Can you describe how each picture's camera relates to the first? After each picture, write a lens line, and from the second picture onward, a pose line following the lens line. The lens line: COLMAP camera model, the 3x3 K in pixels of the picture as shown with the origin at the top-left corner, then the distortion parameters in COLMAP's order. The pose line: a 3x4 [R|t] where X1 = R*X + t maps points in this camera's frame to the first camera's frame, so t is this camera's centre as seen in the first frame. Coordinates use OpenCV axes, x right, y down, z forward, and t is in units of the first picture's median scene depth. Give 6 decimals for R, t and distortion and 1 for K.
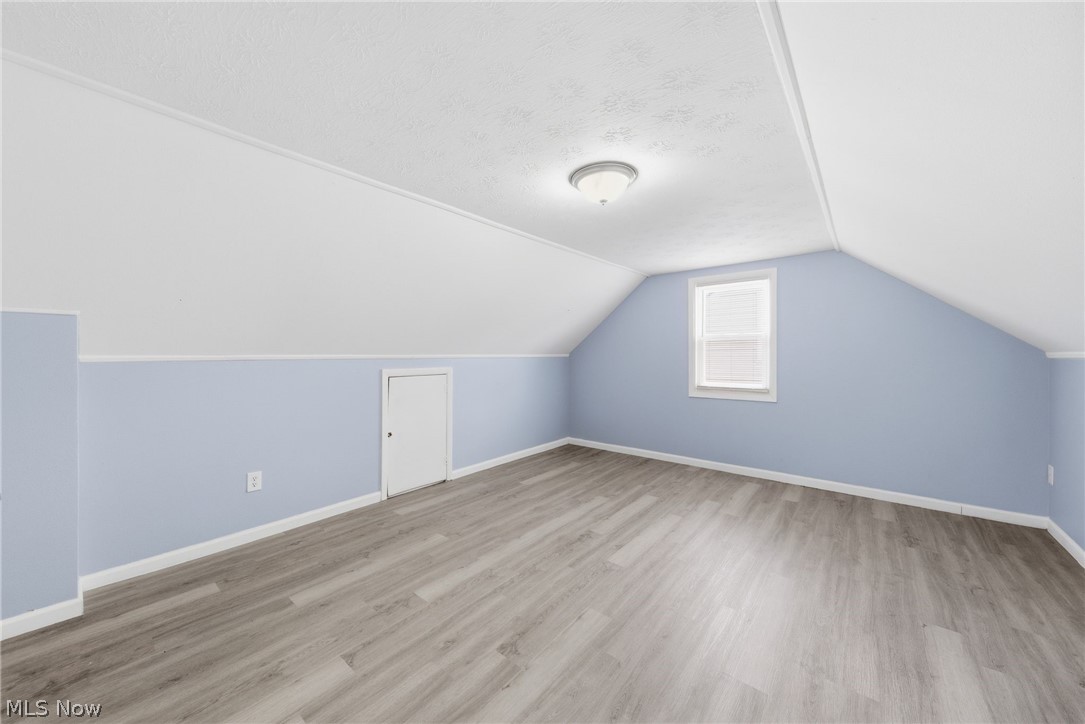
lens RADIAL K [[402.7, 0, 540.5], [0, 402.7, 354.8], [0, 0, 1]] dist [-0.003134, 0.001073]
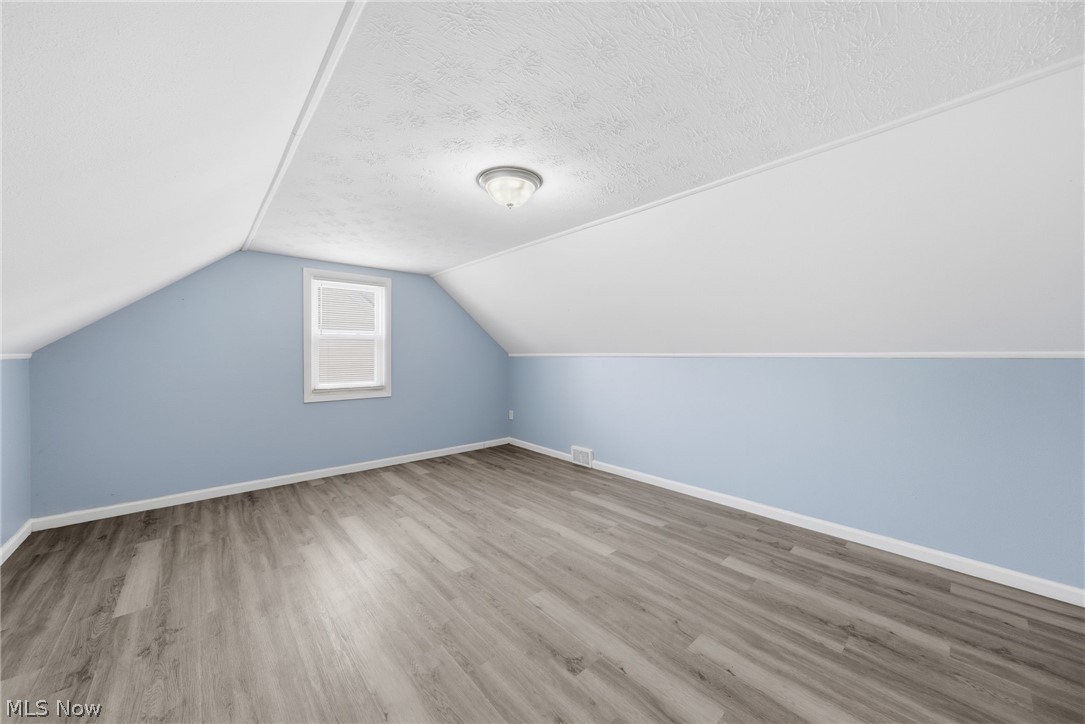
lens RADIAL K [[402.7, 0, 522.1], [0, 402.7, 351.4], [0, 0, 1]] dist [-0.003134, 0.001073]
pose [[0.139551, 0.008358, 0.990180, -0.579624], [-0.000074, 0.999964, -0.008430, 0.000370], [-0.990215, 0.001103, 0.139547, 0.551641]]
